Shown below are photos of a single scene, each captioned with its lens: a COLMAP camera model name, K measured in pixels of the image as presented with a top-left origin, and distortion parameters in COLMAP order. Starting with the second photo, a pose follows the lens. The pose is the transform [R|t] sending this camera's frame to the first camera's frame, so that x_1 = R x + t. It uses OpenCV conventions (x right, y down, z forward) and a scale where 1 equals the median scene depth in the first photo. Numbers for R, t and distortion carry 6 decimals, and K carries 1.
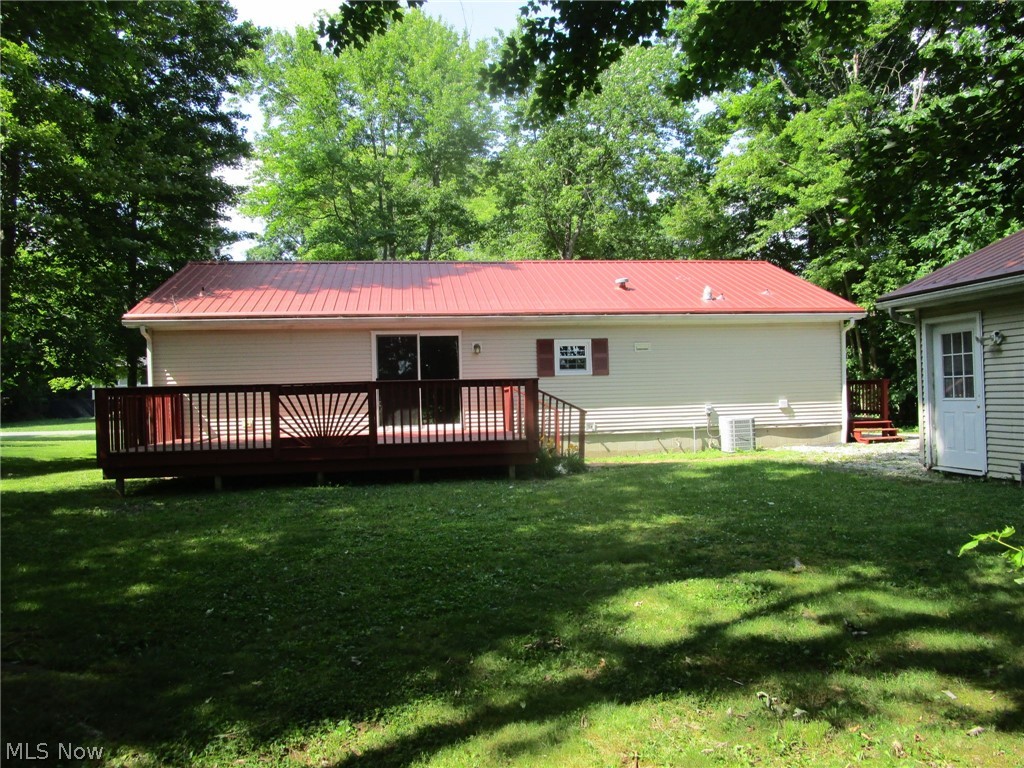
lens RADIAL K [[725.2, 0, 513.6], [0, 725.2, 388.3], [0, 0, 1]] dist [-0.029916, -0.001275]
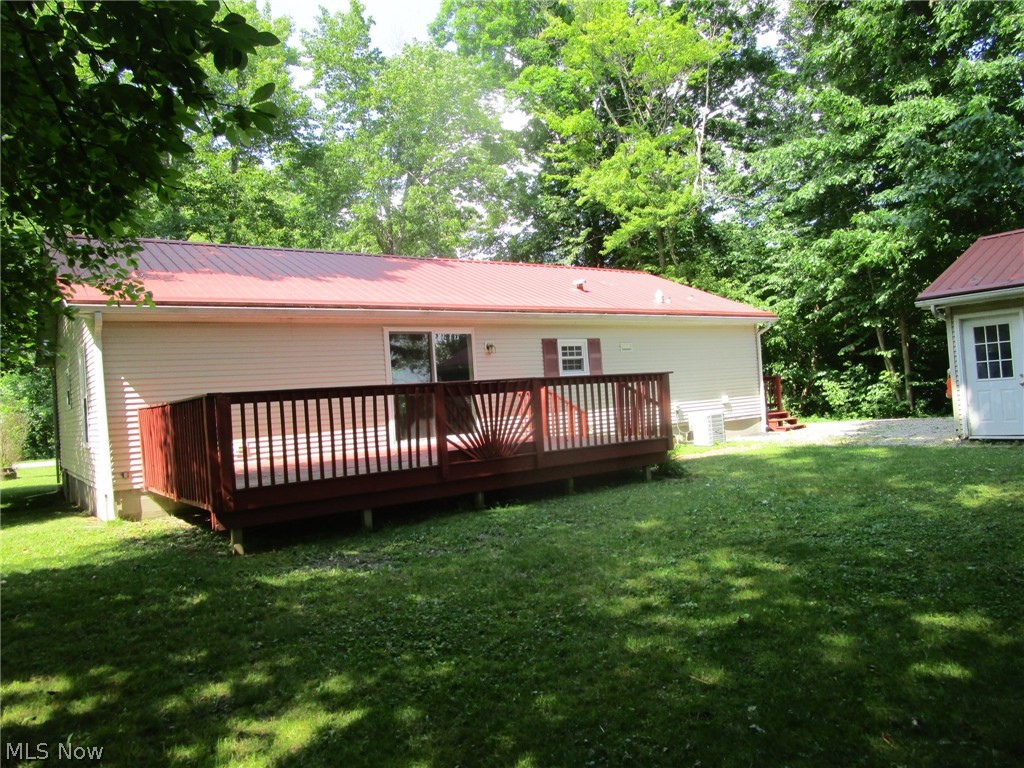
lens RADIAL K [[725.2, 0, 514.6], [0, 725.2, 383.0], [0, 0, 1]] dist [-0.029916, -0.001275]
pose [[0.887196, -0.023410, 0.460799, -0.444701], [0.040170, 0.998839, -0.026596, 0.013785], [-0.459641, 0.042106, 0.887106, 0.190470]]
